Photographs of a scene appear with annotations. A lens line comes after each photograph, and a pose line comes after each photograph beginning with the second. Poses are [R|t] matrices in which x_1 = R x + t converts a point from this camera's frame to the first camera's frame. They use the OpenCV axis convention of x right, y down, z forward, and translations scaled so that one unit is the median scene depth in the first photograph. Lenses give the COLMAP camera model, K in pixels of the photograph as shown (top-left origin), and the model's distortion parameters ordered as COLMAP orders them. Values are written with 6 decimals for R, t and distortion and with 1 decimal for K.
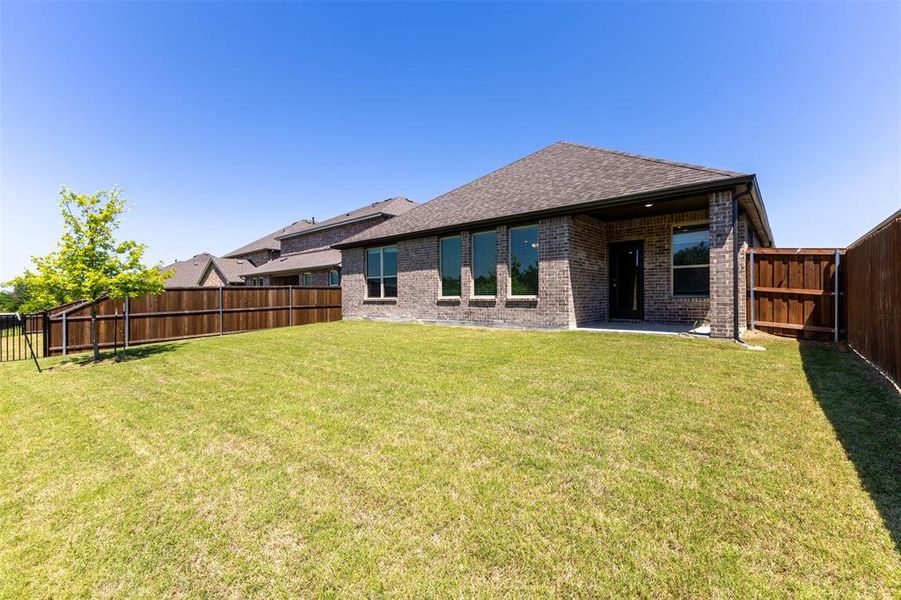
lens RADIAL K [[389.6, 0, 450.5], [0, 389.6, 300.0], [0, 0, 1]] dist [0.011401, -0.000117]
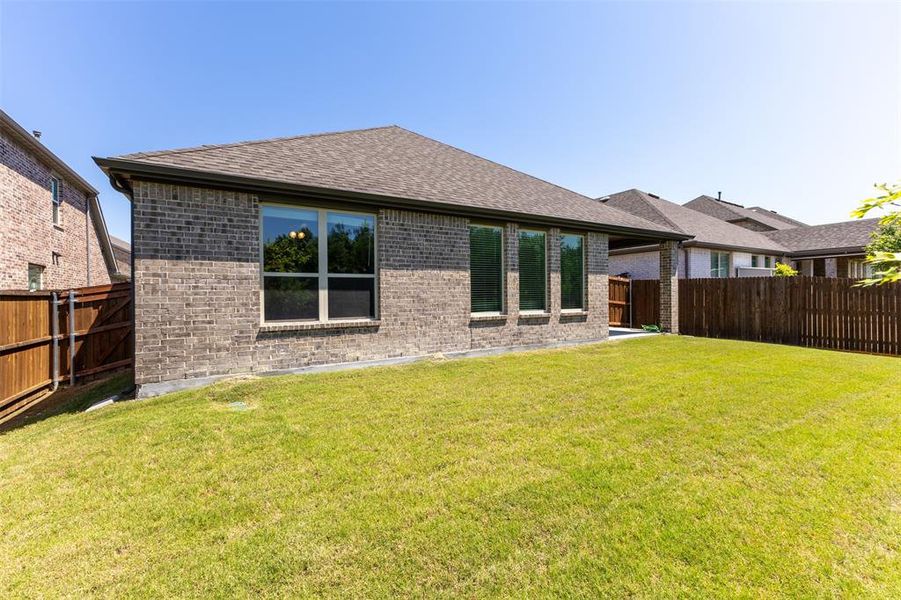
lens RADIAL K [[421.1, 0, 450.5], [0, 421.1, 300.0], [0, 0, 1]] dist [-0.001425, -0.000135]
pose [[0.263399, -0.006503, 0.964665, -0.698692], [0.015497, 0.999877, 0.002509, -0.032949], [-0.964563, 0.014289, 0.263467, 0.833750]]
